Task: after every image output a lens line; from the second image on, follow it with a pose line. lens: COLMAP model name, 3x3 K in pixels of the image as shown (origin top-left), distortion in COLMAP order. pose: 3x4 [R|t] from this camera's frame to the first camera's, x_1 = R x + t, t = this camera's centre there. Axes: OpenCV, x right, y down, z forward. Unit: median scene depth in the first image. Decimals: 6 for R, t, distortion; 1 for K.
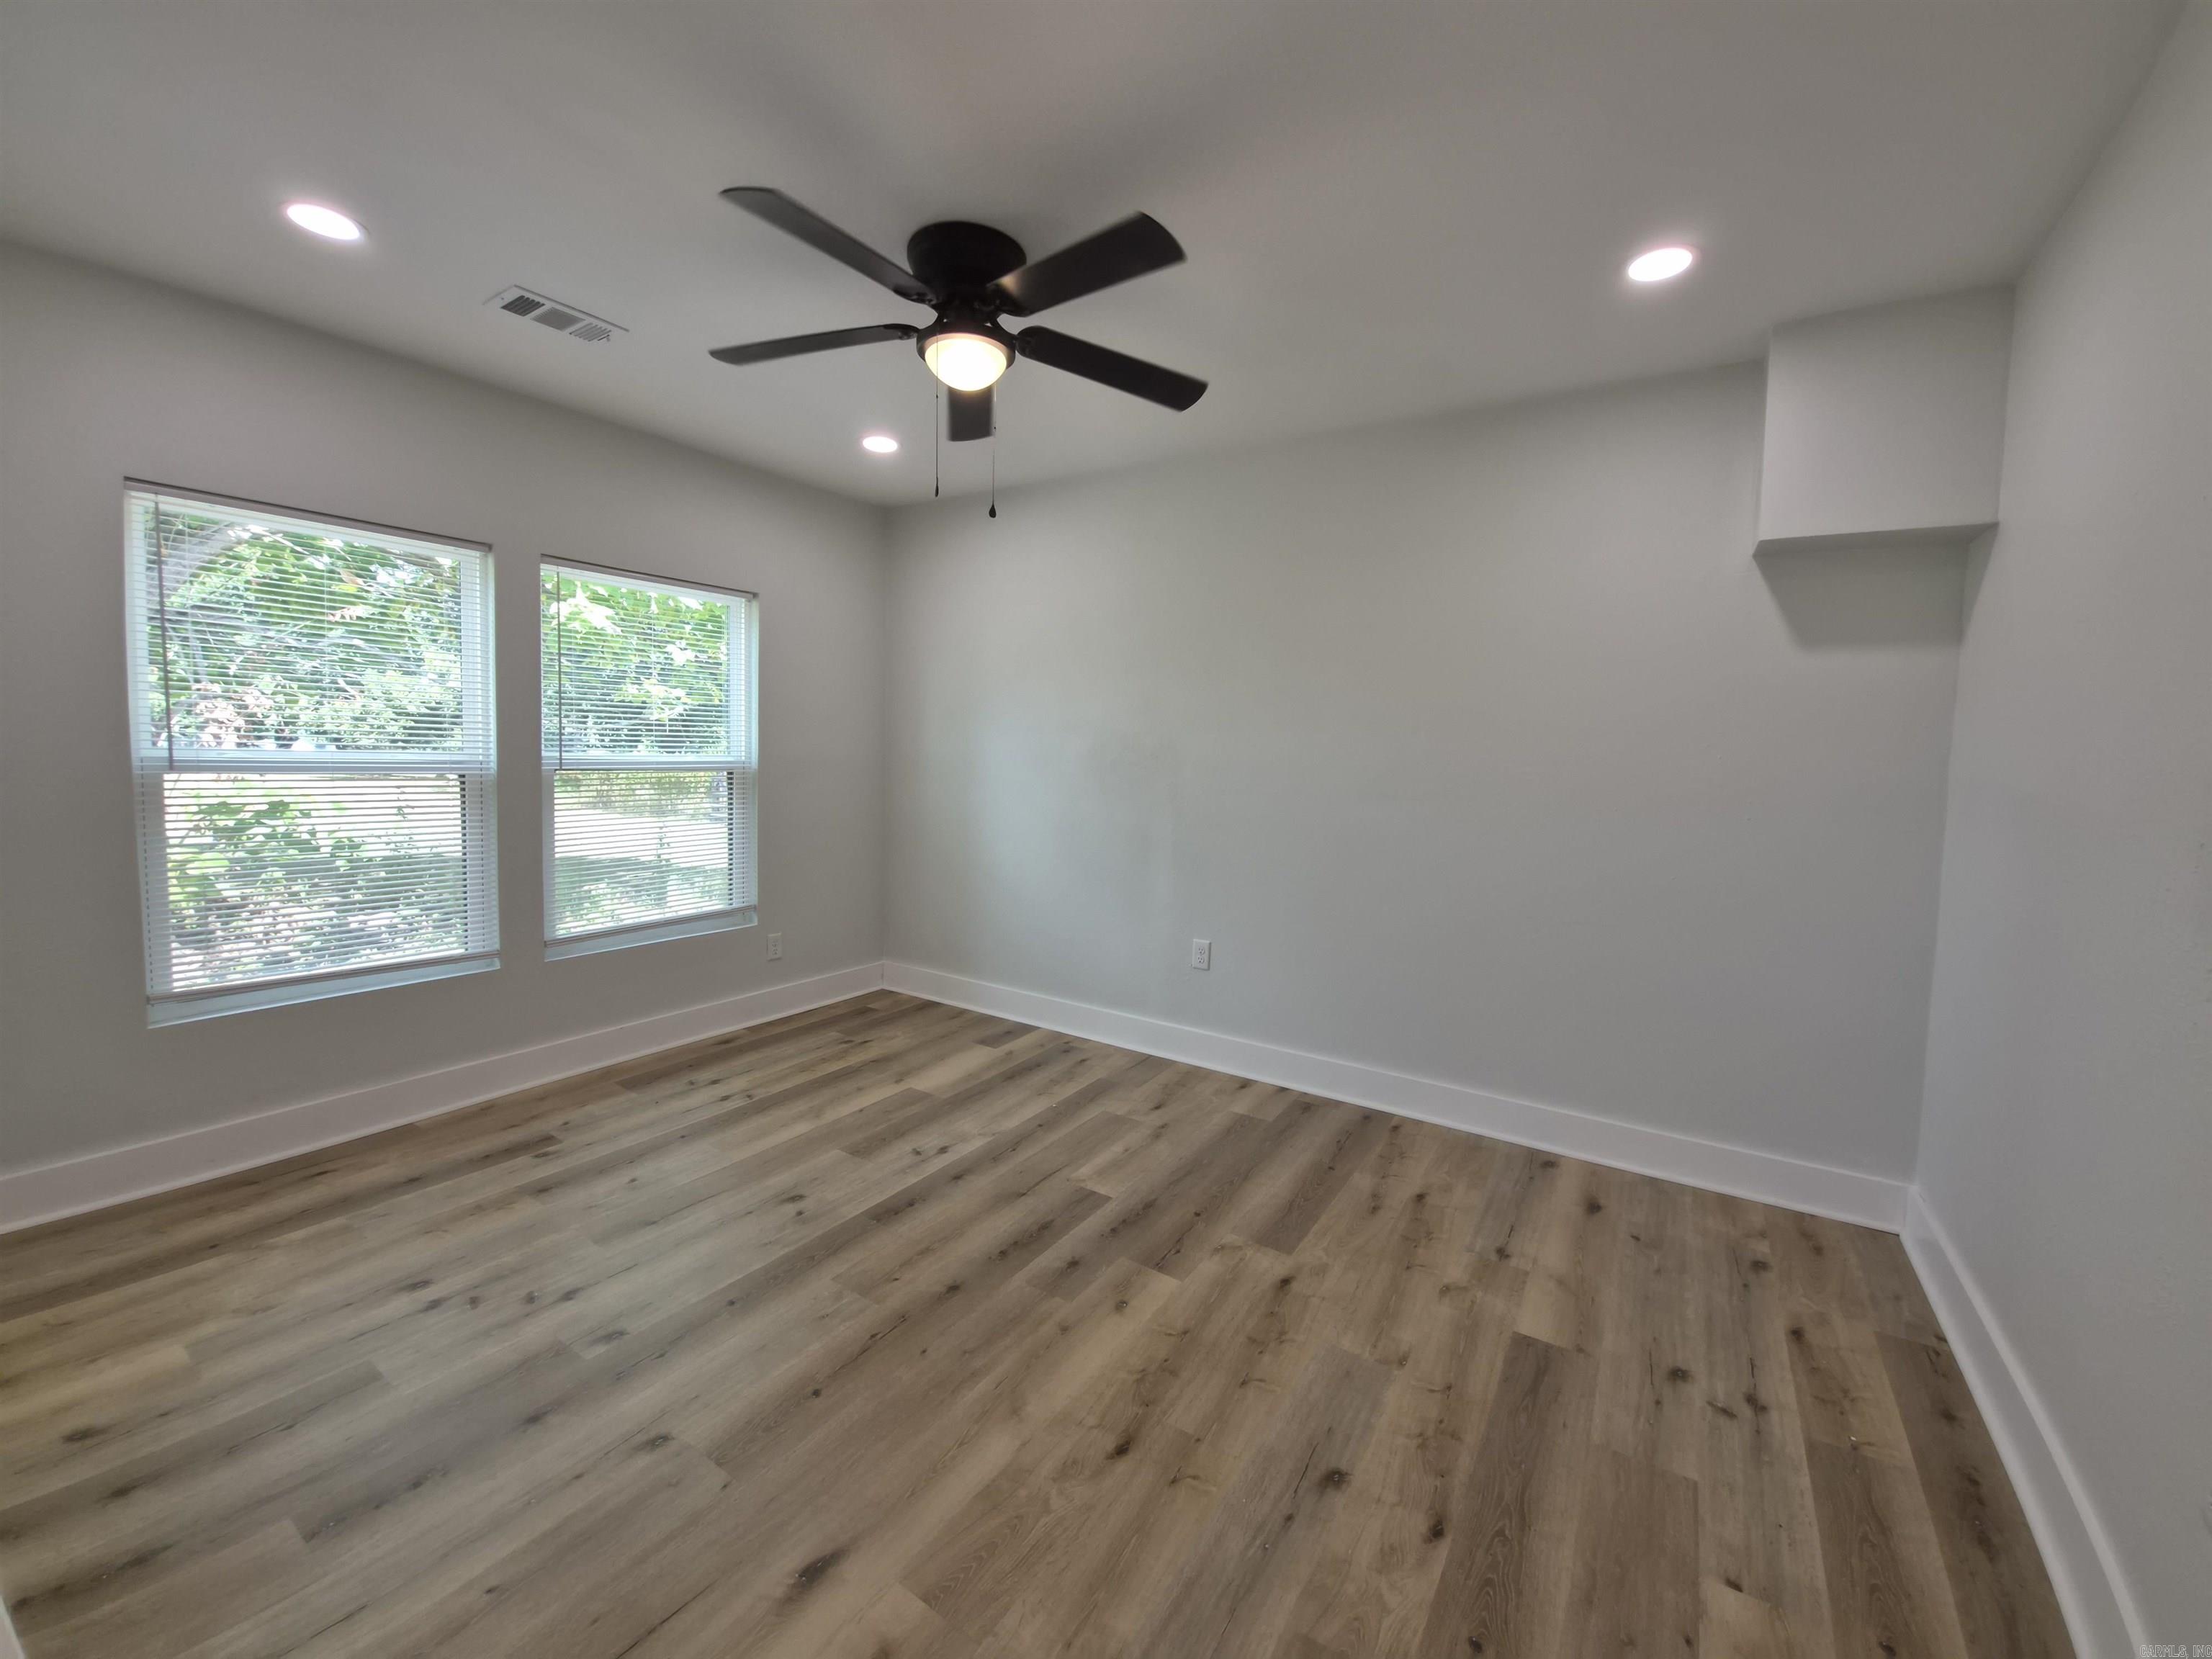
lens RADIAL K [[885.8, 0, 1120.1], [0, 885.8, 825.0], [0, 0, 1]] dist [-0.009804, -0.005314]
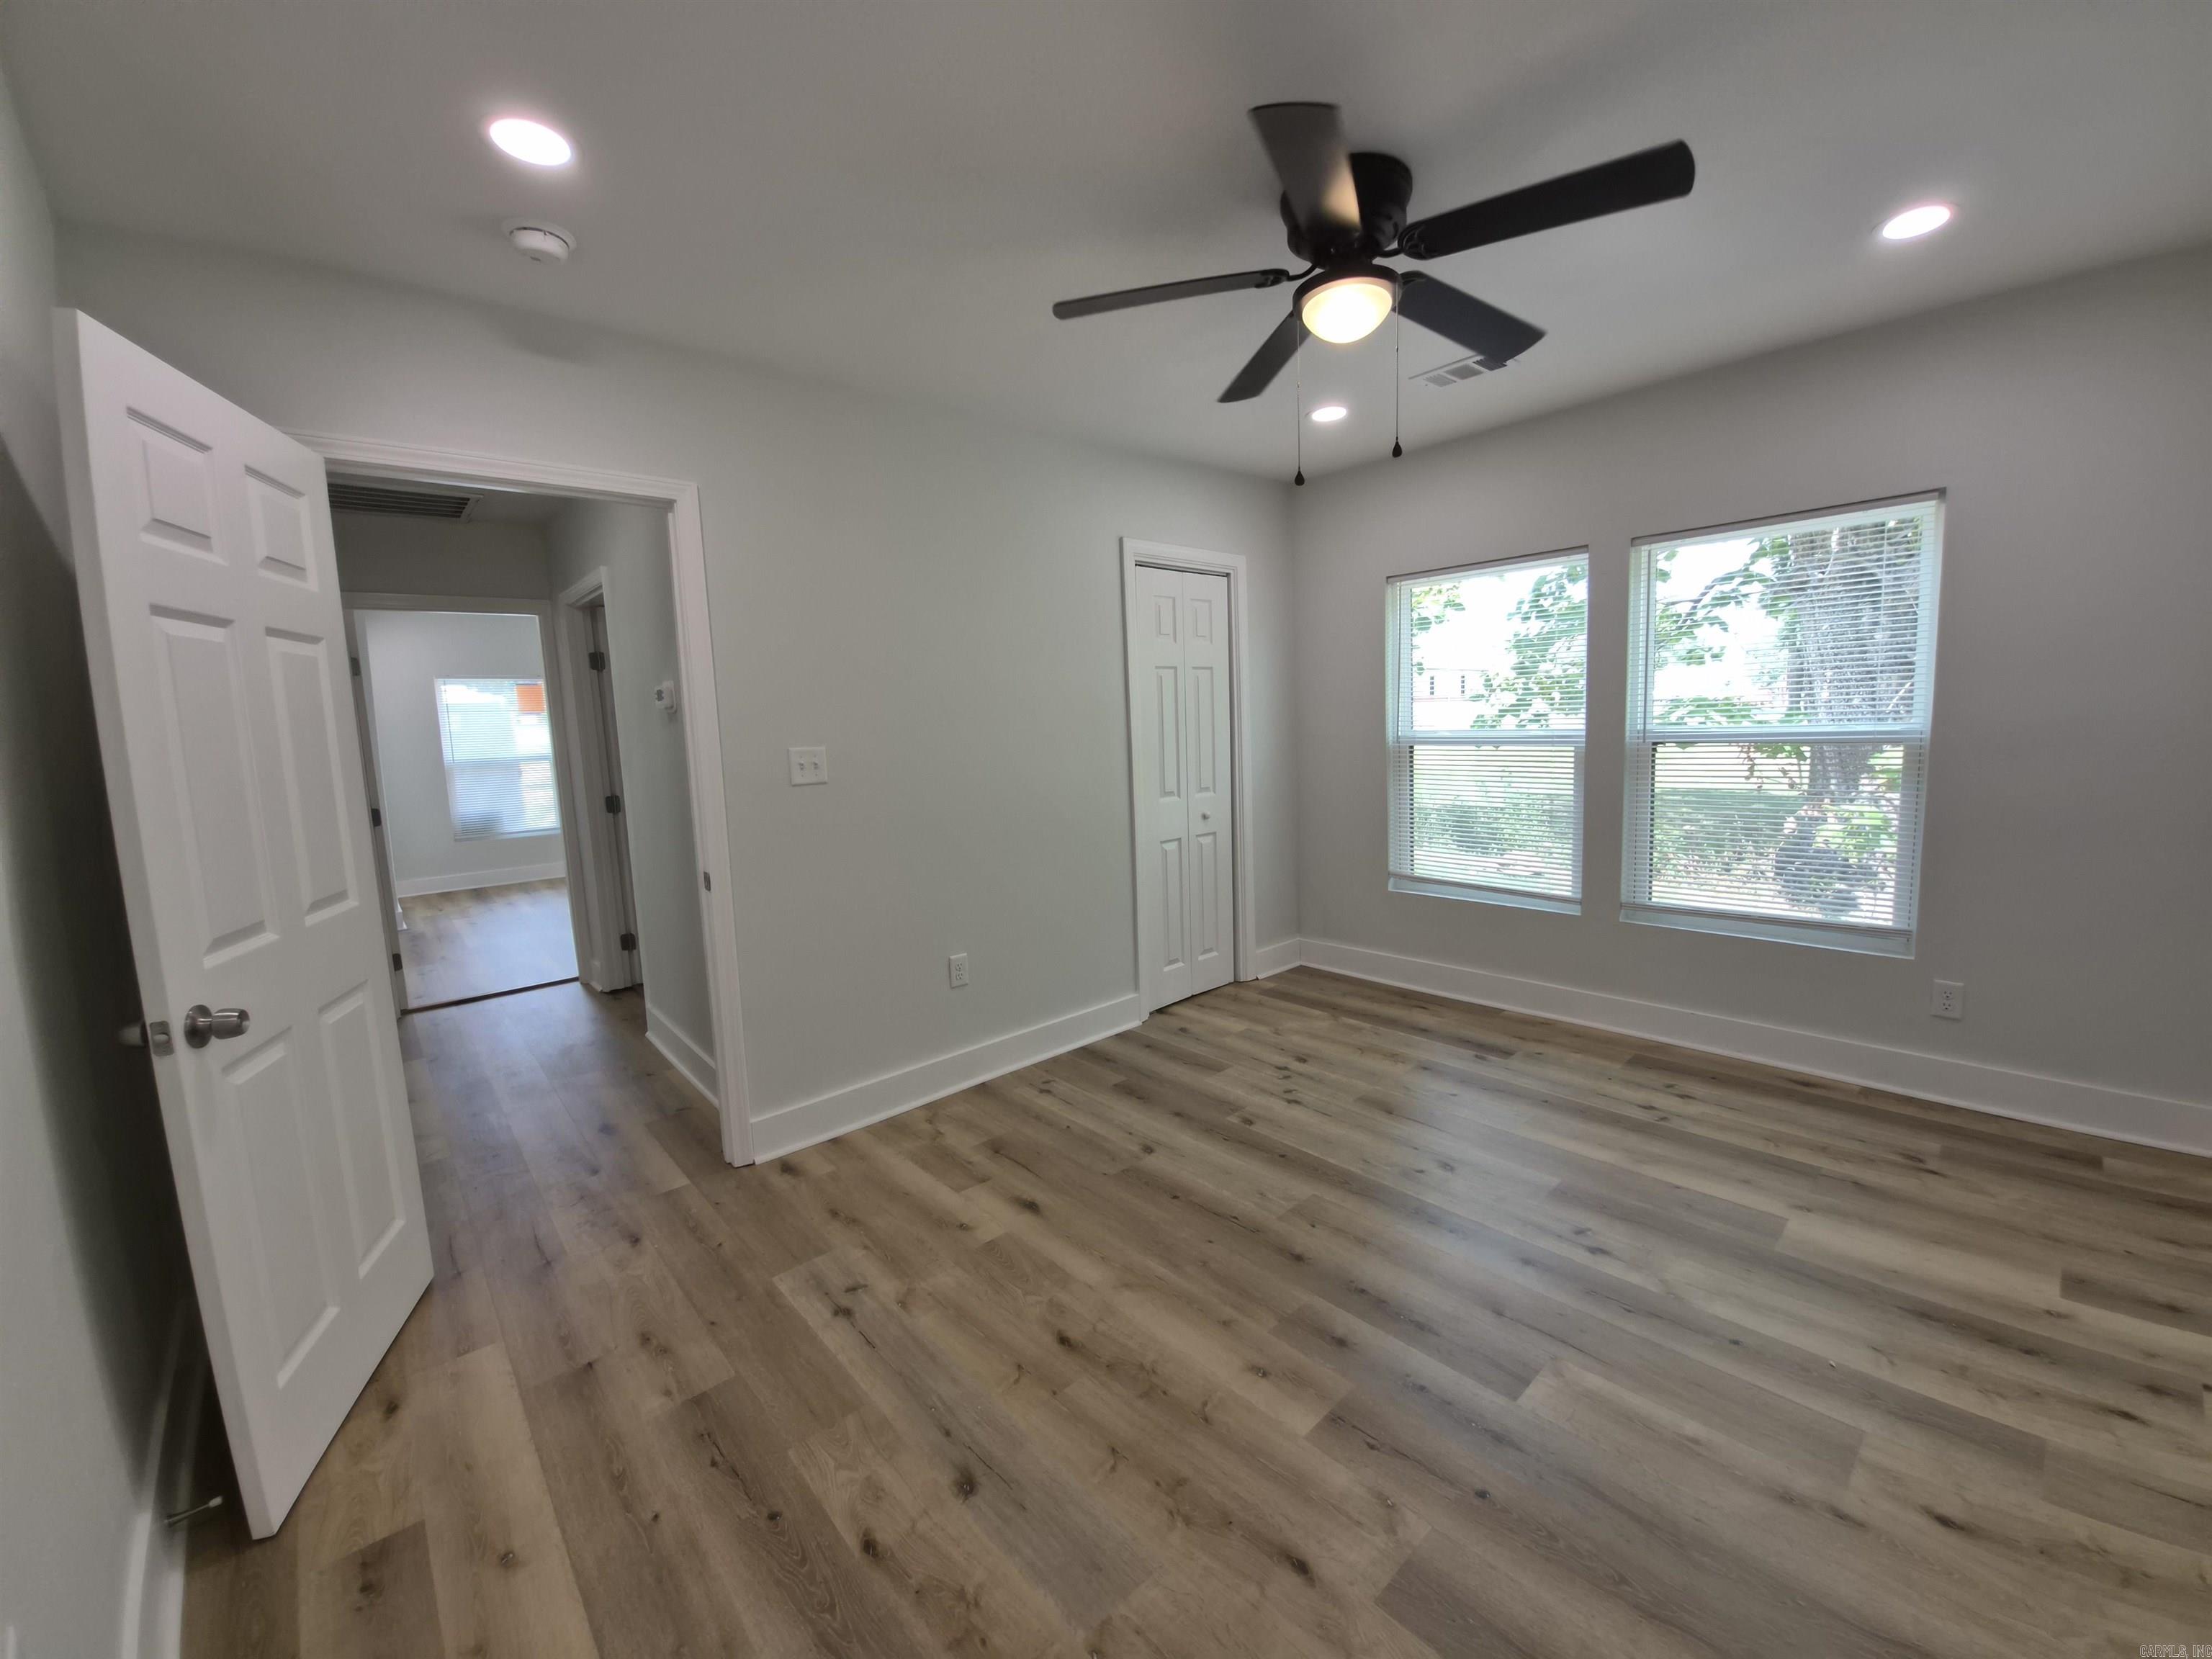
lens RADIAL K [[885.8, 0, 1113.3], [0, 885.8, 823.2], [0, 0, 1]] dist [-0.009804, -0.005314]
pose [[-0.284951, 0.096112, -0.953711, 0.817167], [-0.047375, 0.992332, 0.114159, -0.086862], [0.957371, 0.077711, -0.278212, 1.053696]]
